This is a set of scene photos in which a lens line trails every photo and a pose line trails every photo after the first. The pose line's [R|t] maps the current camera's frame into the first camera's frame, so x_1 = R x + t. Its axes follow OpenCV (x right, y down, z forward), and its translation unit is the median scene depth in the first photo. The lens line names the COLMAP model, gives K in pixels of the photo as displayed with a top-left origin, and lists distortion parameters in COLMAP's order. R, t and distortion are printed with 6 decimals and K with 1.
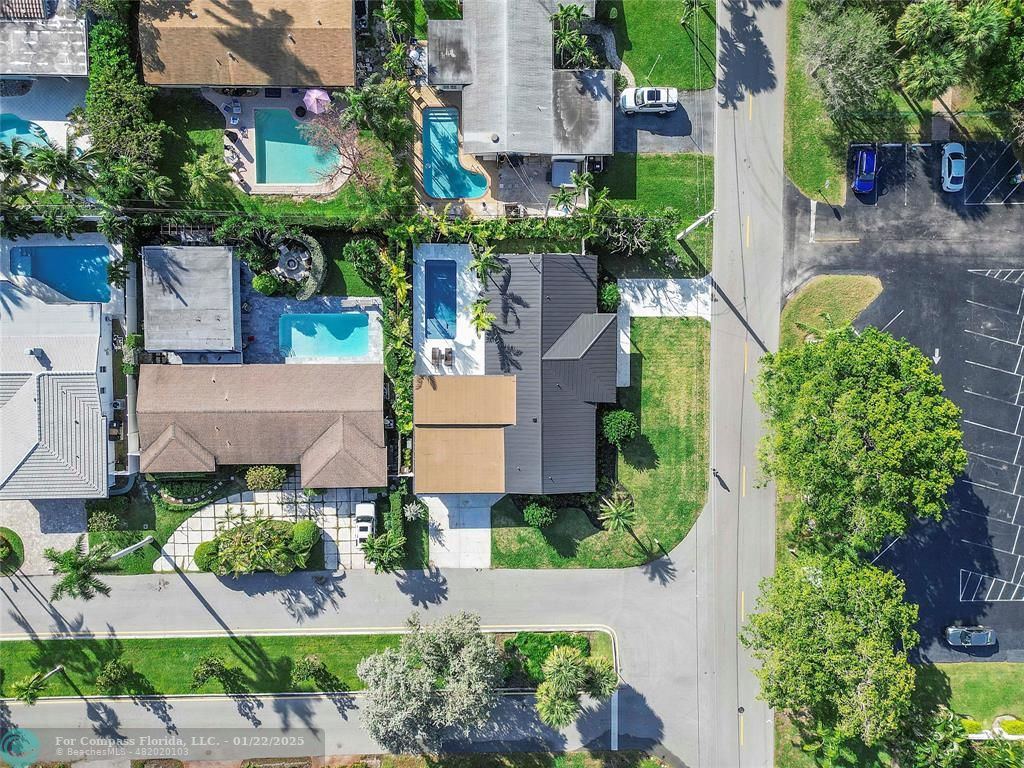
lens RADIAL K [[726.3, 0, 512.0], [0, 726.3, 384.0], [0, 0, 1]] dist [0.005369, 0.000906]
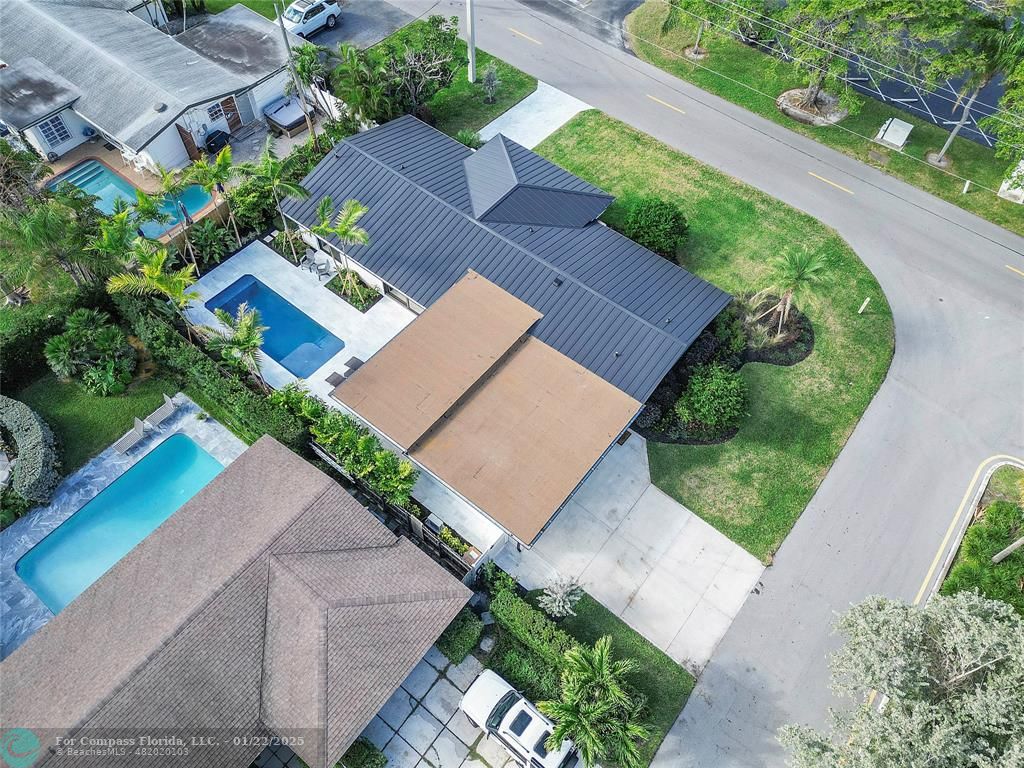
lens RADIAL K [[758.4, 0, 512.0], [0, 758.4, 384.0], [0, 0, 1]] dist [0.009692, 0.003216]
pose [[0.622634, -0.627818, 0.467087, -0.277016], [0.782446, 0.507324, -0.361111, 0.246134], [-0.010253, 0.590311, 0.807111, 0.570759]]
